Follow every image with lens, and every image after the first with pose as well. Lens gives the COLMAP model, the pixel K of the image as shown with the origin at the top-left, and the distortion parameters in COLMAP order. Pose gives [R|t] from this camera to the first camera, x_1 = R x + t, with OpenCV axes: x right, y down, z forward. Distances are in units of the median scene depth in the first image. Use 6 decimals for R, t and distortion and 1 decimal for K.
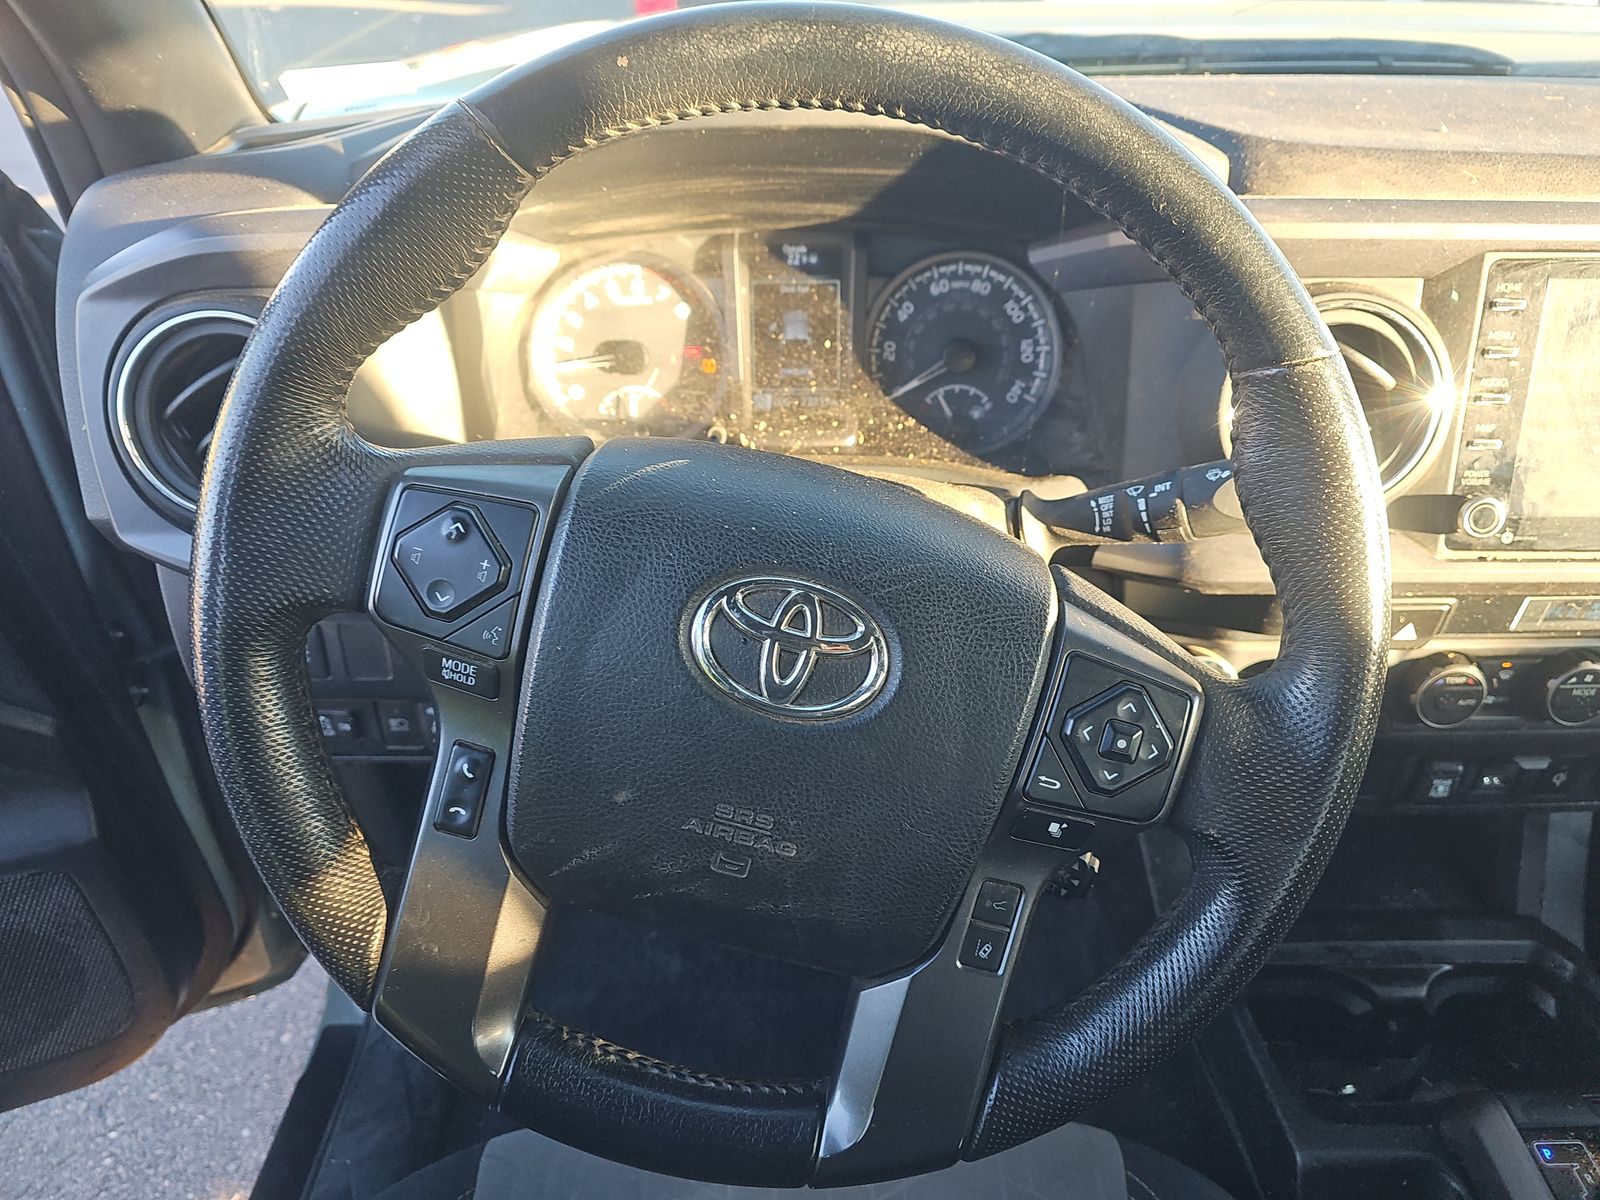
lens RADIAL K [[1089.4, 0, 812.6], [0, 1089.4, 627.6], [0, 0, 1]] dist [0.003196, -0.007177]
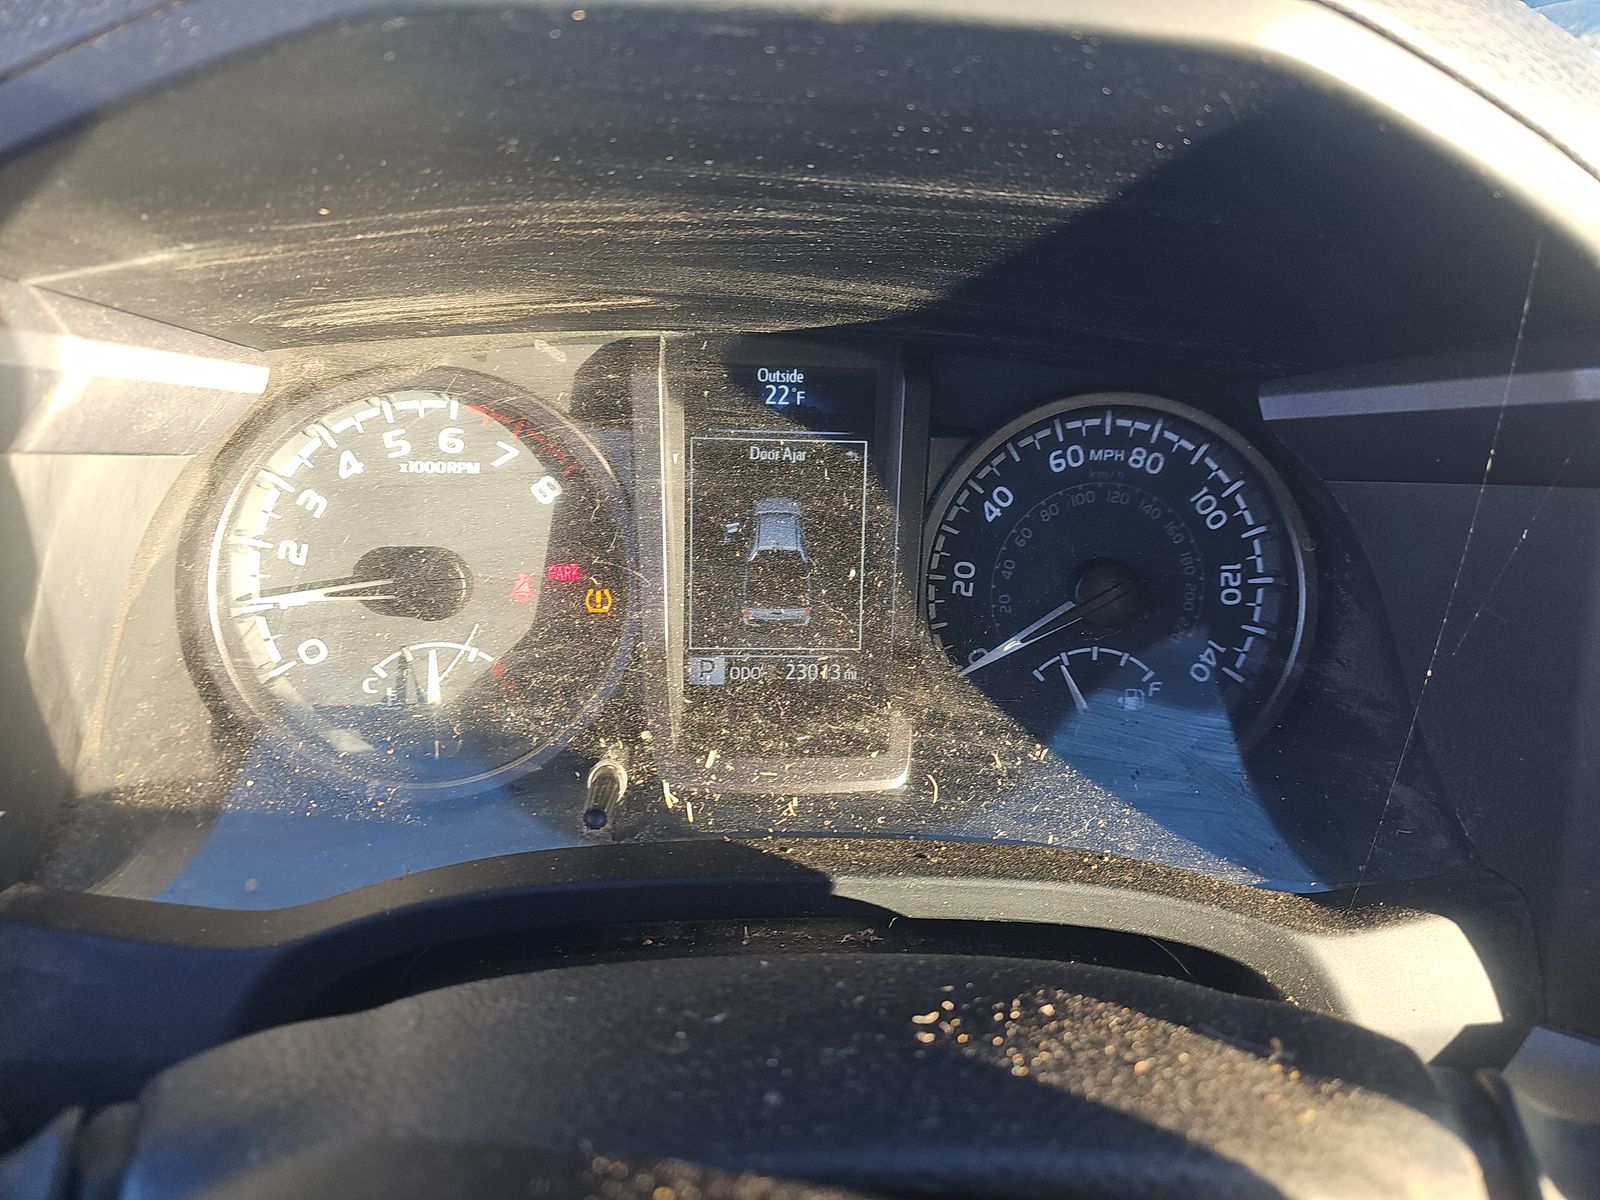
lens RADIAL K [[1089.4, 0, 802.8], [0, 1089.4, 599.6], [0, 0, 1]] dist [0.003196, -0.007177]
pose [[0.996968, 0.019436, 0.075345, -0.041275], [-0.009916, 0.992143, -0.124717, -0.183957], [-0.077177, 0.123592, 0.989327, 0.520103]]
